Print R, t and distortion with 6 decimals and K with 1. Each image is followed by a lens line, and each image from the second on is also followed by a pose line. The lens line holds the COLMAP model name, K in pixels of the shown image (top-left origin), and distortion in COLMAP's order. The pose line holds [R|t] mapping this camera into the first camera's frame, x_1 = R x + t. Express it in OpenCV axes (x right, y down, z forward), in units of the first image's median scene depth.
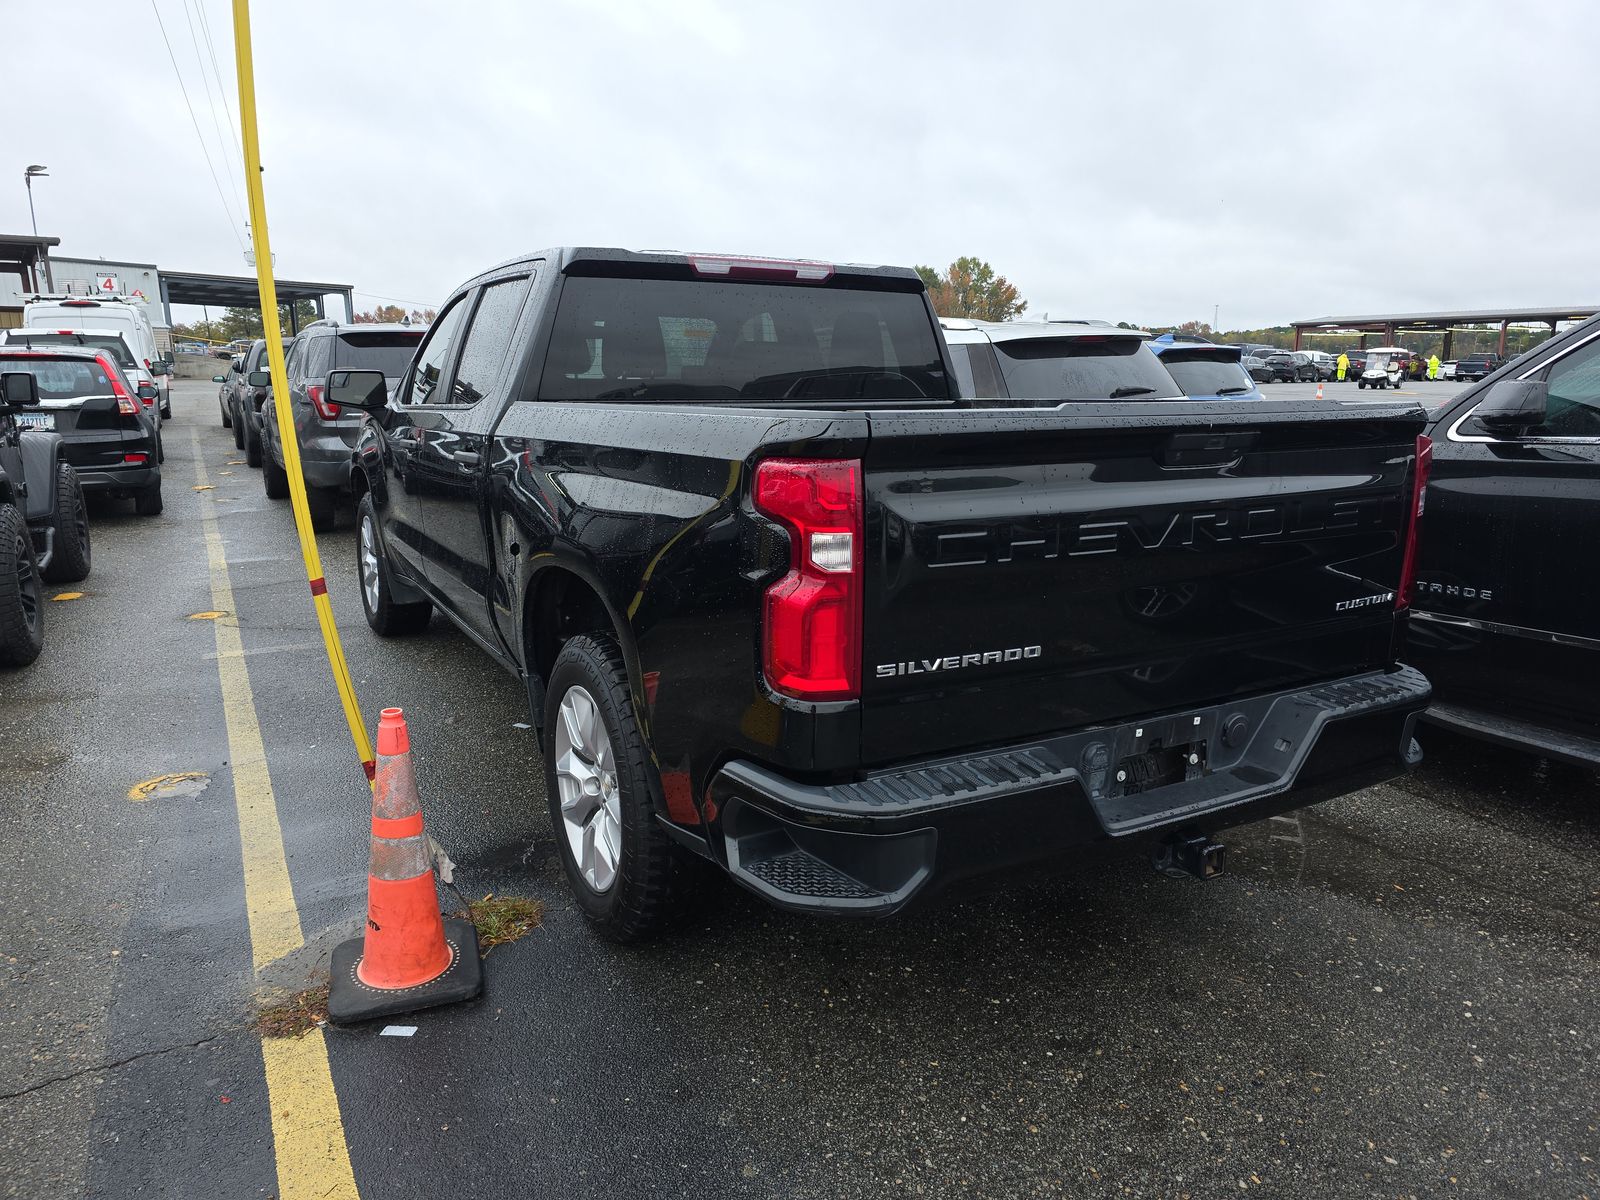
lens RADIAL K [[1106.1, 0, 800.0], [0, 1106.1, 600.0], [0, 0, 1]] dist [0.044999, -0.033158]
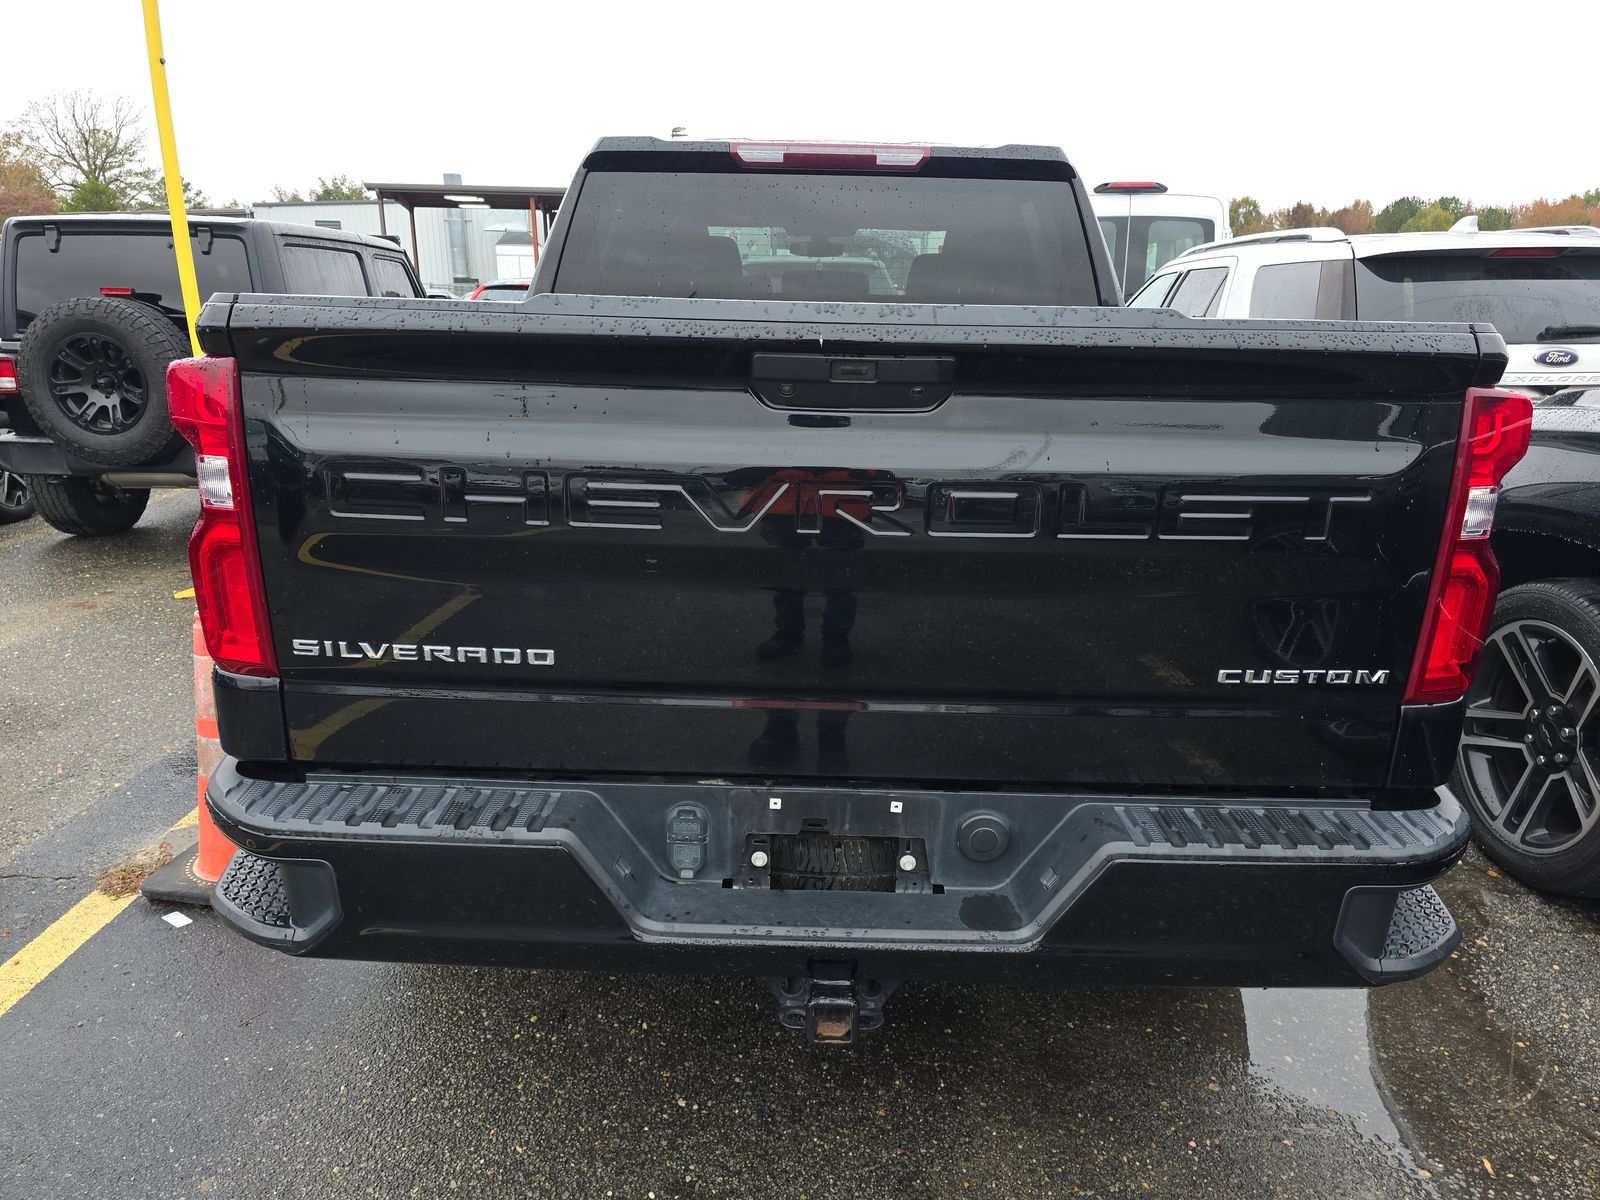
lens RADIAL K [[1080.1, 0, 798.2], [0, 1080.1, 629.3], [0, 0, 1]] dist [0.100158, -0.109383]
pose [[0.861055, 0.156079, -0.483966, 0.594229], [-0.118638, 0.987126, 0.107273, -0.056096], [0.494479, -0.034951, 0.868487, 0.416733]]
